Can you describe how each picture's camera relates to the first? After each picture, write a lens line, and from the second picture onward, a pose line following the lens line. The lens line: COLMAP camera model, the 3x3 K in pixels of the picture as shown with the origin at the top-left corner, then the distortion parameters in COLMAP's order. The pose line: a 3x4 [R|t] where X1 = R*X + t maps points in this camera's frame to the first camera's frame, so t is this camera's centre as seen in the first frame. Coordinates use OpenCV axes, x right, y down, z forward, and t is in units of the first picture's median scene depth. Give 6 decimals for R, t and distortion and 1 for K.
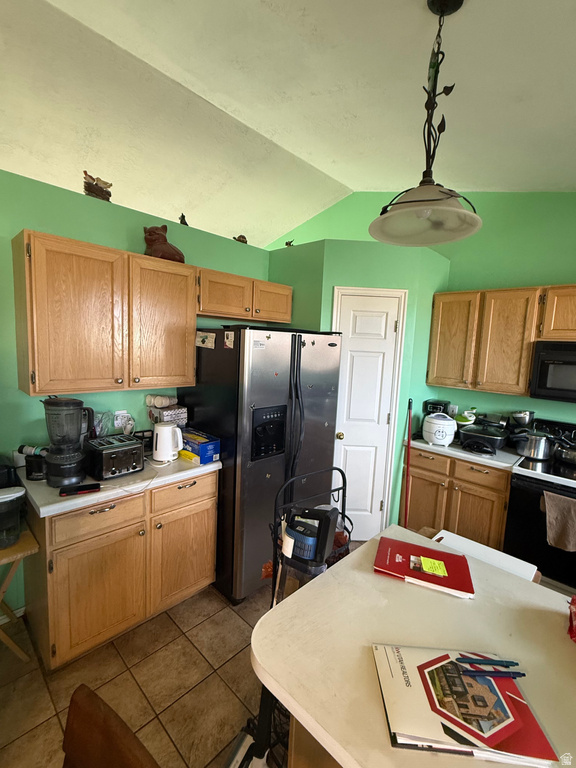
lens RADIAL K [[349.2, 0, 287.7], [0, 349.2, 384.3], [0, 0, 1]] dist [0.003951, -0.000477]
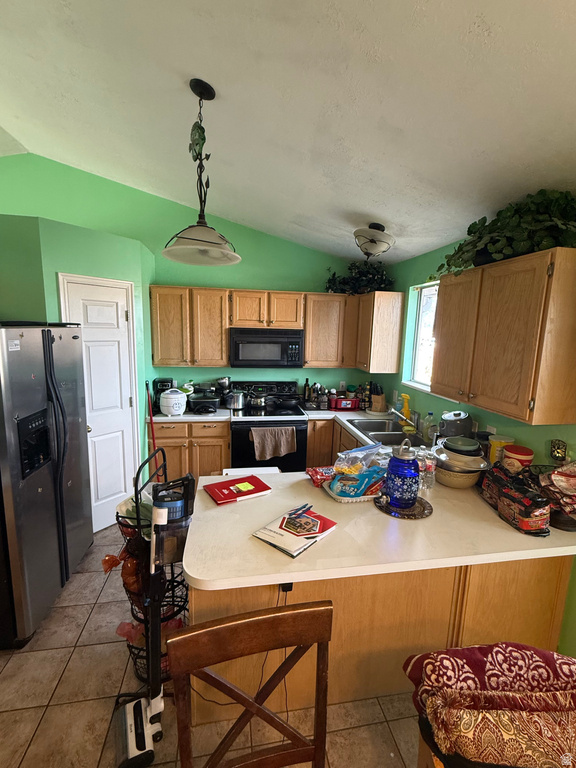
lens RADIAL K [[349.2, 0, 290.3], [0, 349.2, 383.4], [0, 0, 1]] dist [0.003951, -0.000477]
pose [[0.590195, -0.154109, 0.792414, -0.298516], [0.093330, 0.988053, 0.122643, -0.050148], [-0.801847, 0.001573, 0.597527, -0.043819]]
